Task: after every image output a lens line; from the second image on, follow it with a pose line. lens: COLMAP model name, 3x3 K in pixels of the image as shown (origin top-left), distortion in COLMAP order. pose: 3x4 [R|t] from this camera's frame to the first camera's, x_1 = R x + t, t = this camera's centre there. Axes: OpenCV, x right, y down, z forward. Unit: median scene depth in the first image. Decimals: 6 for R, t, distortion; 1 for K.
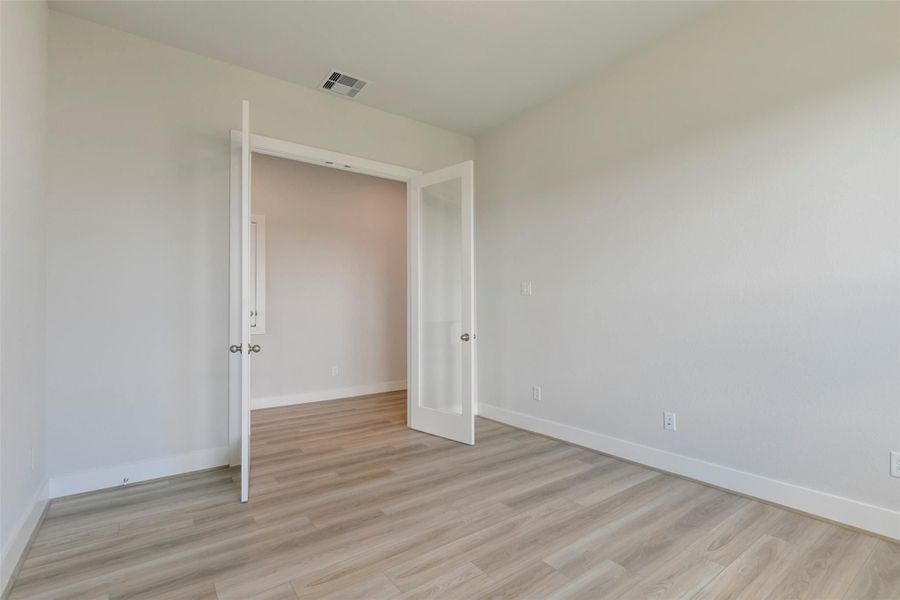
lens RADIAL K [[465.7, 0, 456.6], [0, 465.7, 296.6], [0, 0, 1]] dist [-0.000223, 0.000177]
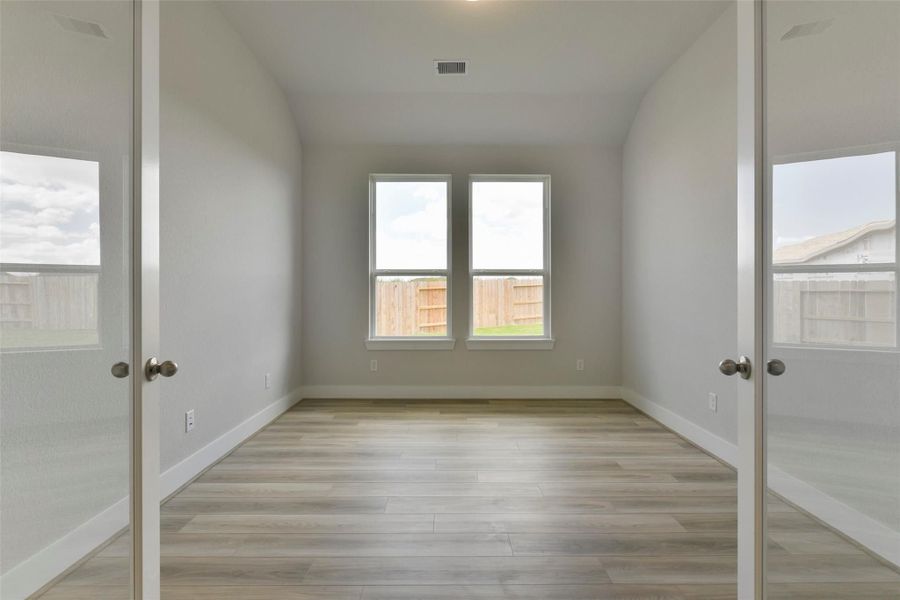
lens RADIAL K [[465.7, 0, 456.6], [0, 465.7, 296.6], [0, 0, 1]] dist [-0.000223, 0.000177]
pose [[-0.835567, -0.003174, 0.549380, -0.515600], [-0.012015, 0.999850, -0.012497, 0.051271], [-0.549257, -0.017043, -0.835479, 1.737512]]
